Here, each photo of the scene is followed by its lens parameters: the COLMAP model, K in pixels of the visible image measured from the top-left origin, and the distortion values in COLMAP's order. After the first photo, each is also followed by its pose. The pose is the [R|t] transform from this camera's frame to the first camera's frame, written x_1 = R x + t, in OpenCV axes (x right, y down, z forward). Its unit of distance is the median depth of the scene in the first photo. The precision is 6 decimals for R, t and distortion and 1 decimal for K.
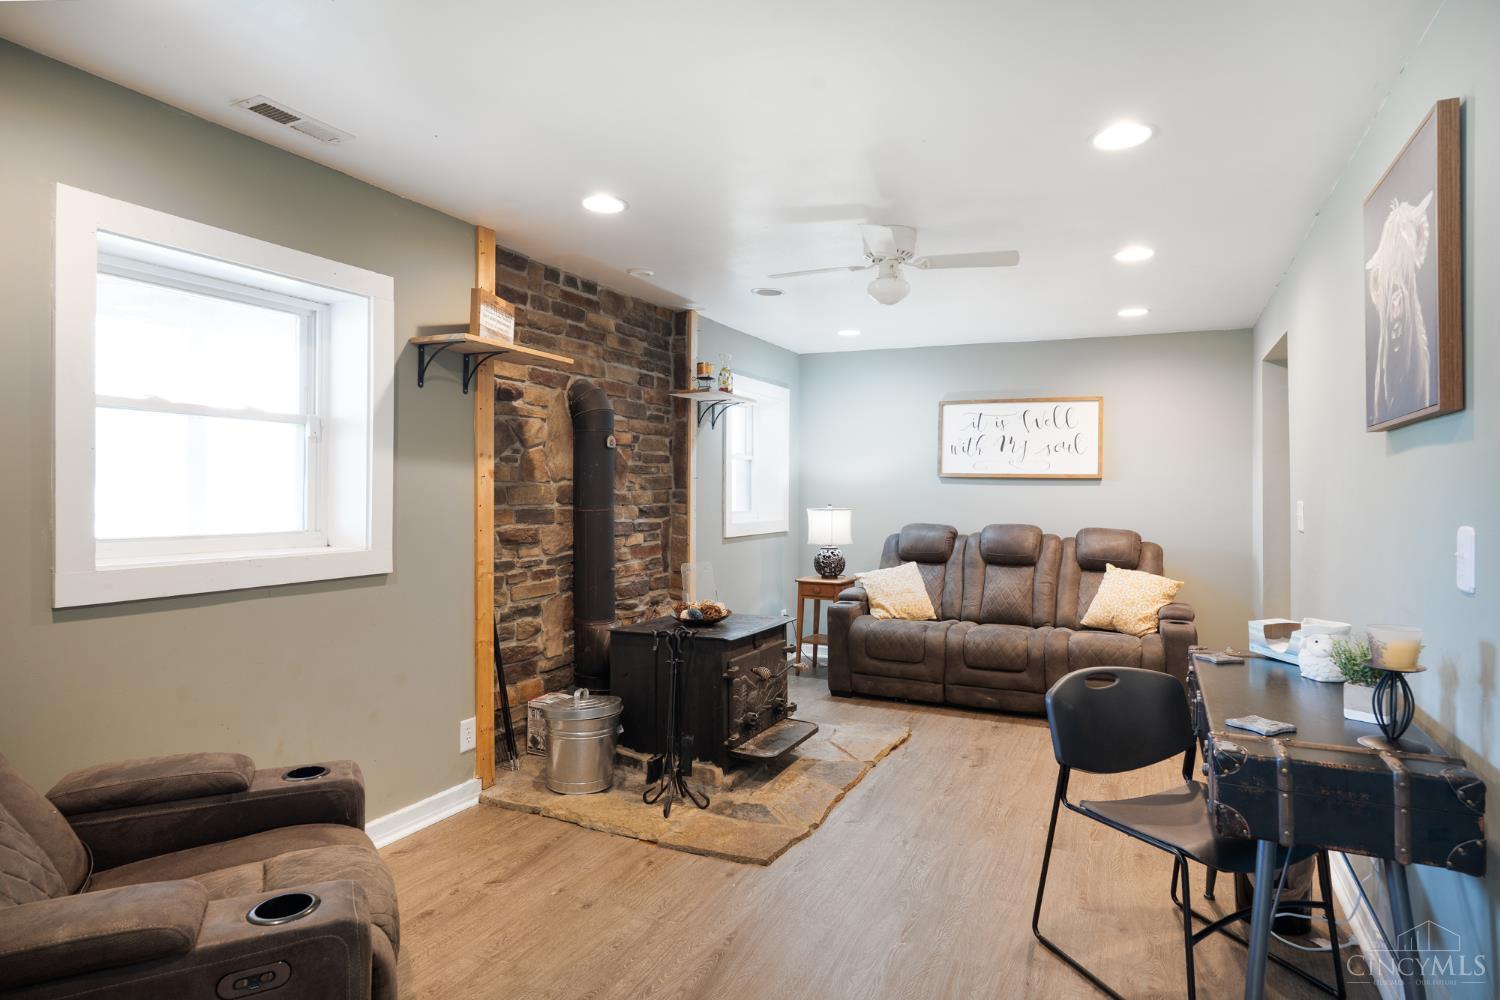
lens RADIAL K [[804.6, 0, 746.7], [0, 804.6, 497.0], [0, 0, 1]] dist [-0.003620, -0.001602]
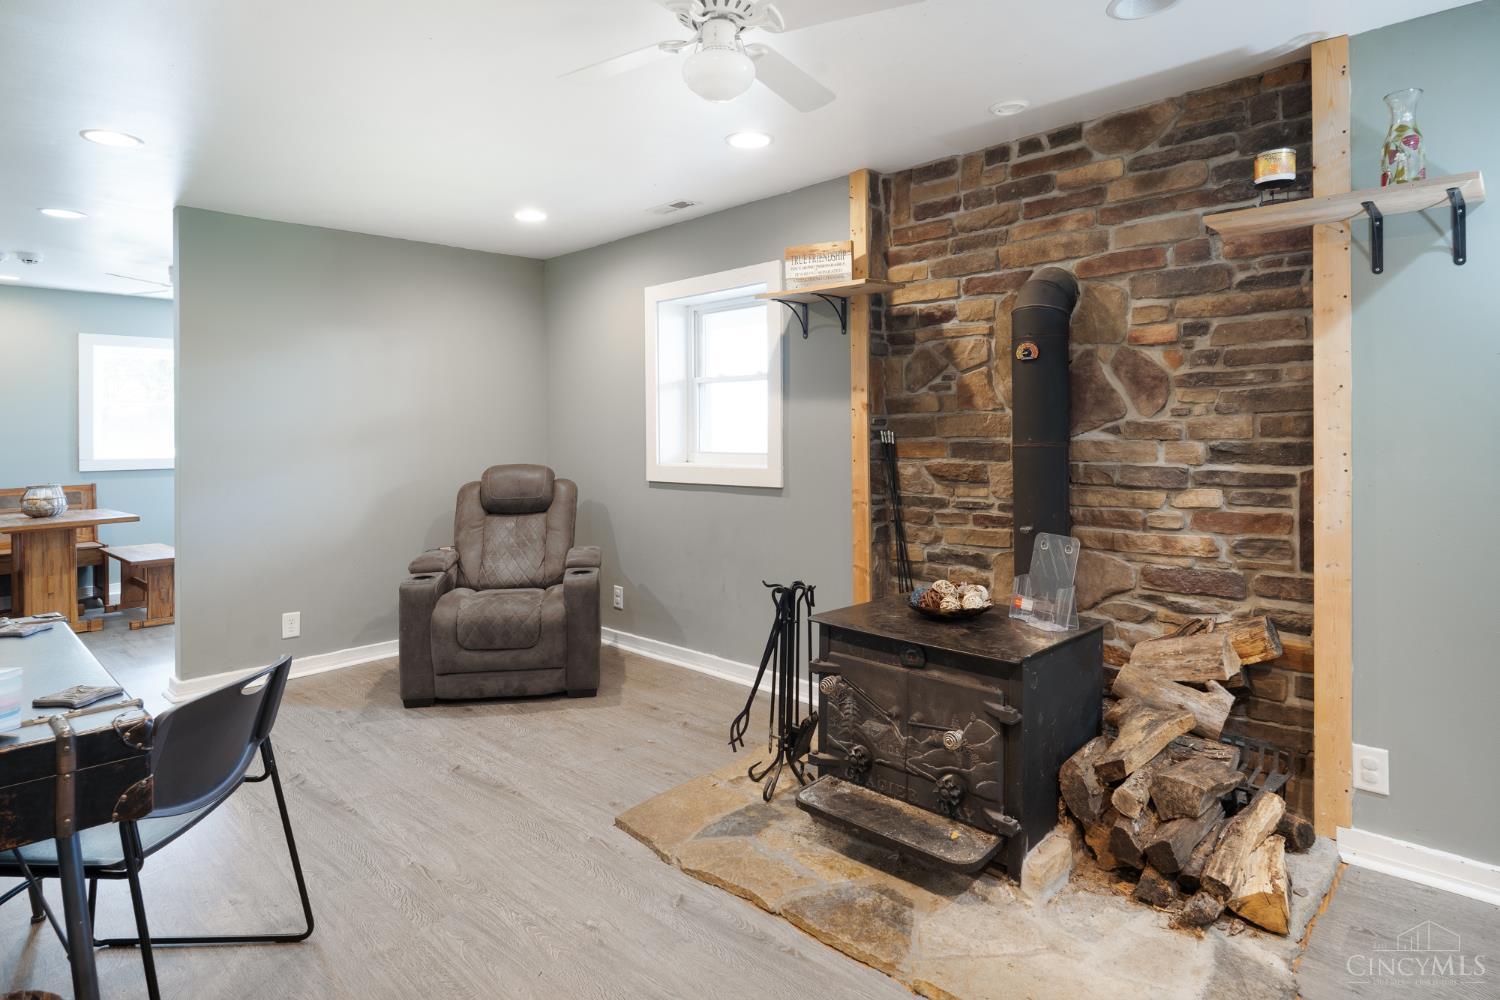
lens RADIAL K [[804.6, 0, 748.0], [0, 804.6, 433.0], [0, 0, 1]] dist [-0.003620, -0.001602]
pose [[-0.290653, 0.000290, -0.956829, 0.643928], [0.002023, 0.999998, -0.000312, 0.005111], [0.956827, -0.002026, -0.290653, 1.050275]]
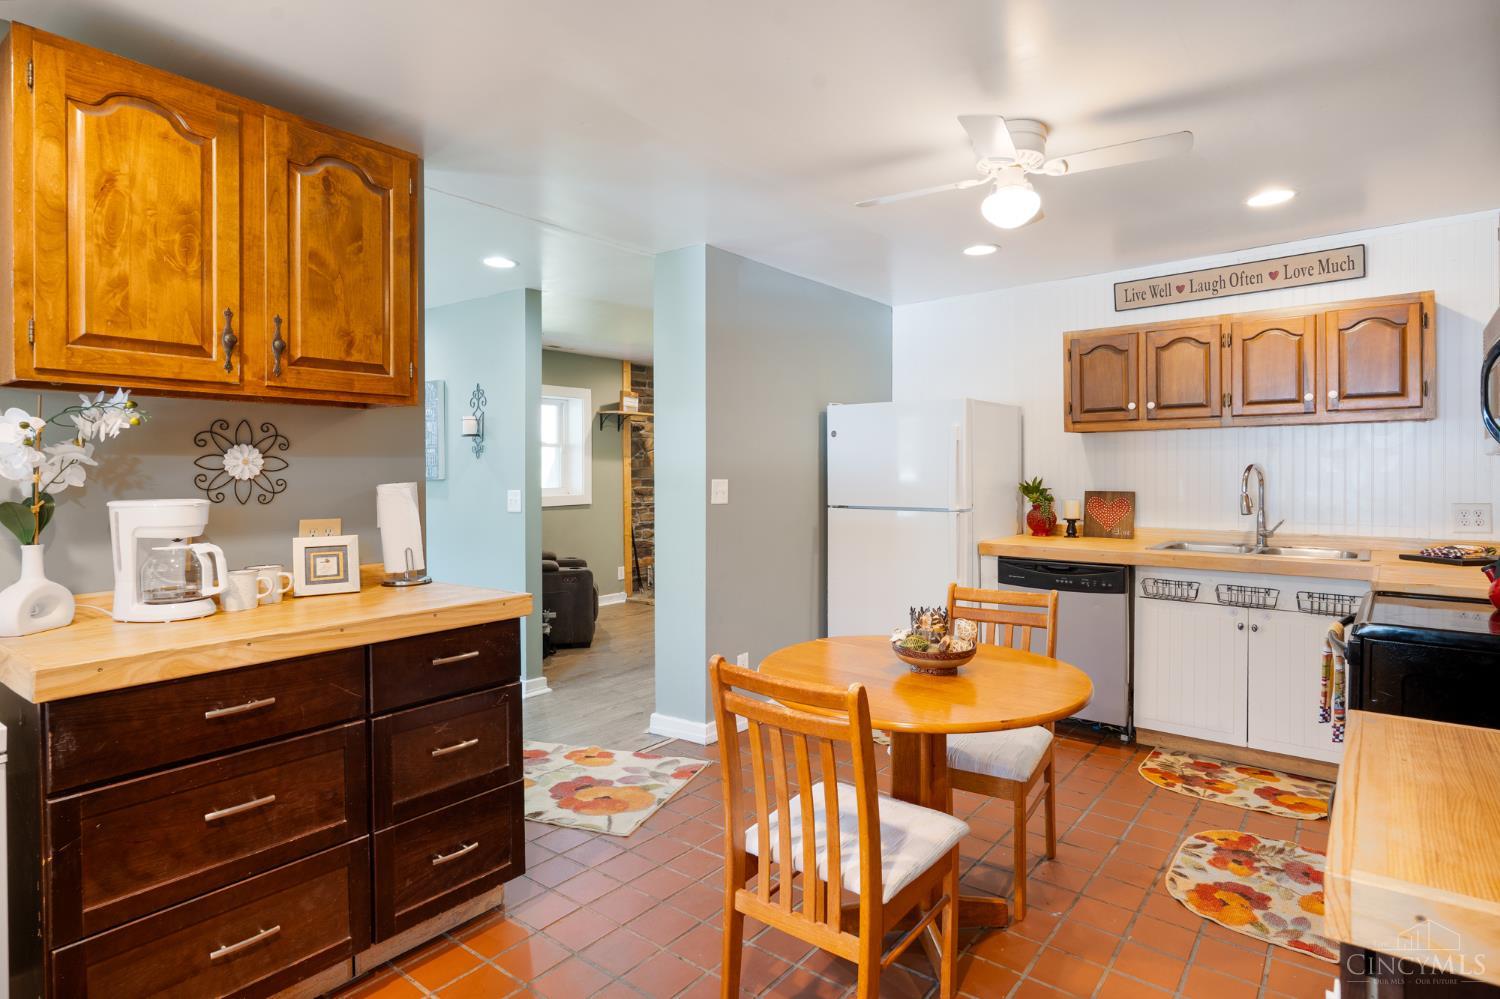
lens RADIAL K [[804.6, 0, 754.1], [0, 804.6, 485.8], [0, 0, 1]] dist [-0.003620, -0.001602]
pose [[0.983190, -0.003973, -0.182544, 0.425569], [0.007467, 0.999802, 0.018456, -0.006129], [0.182434, -0.019509, 0.983025, -1.131265]]
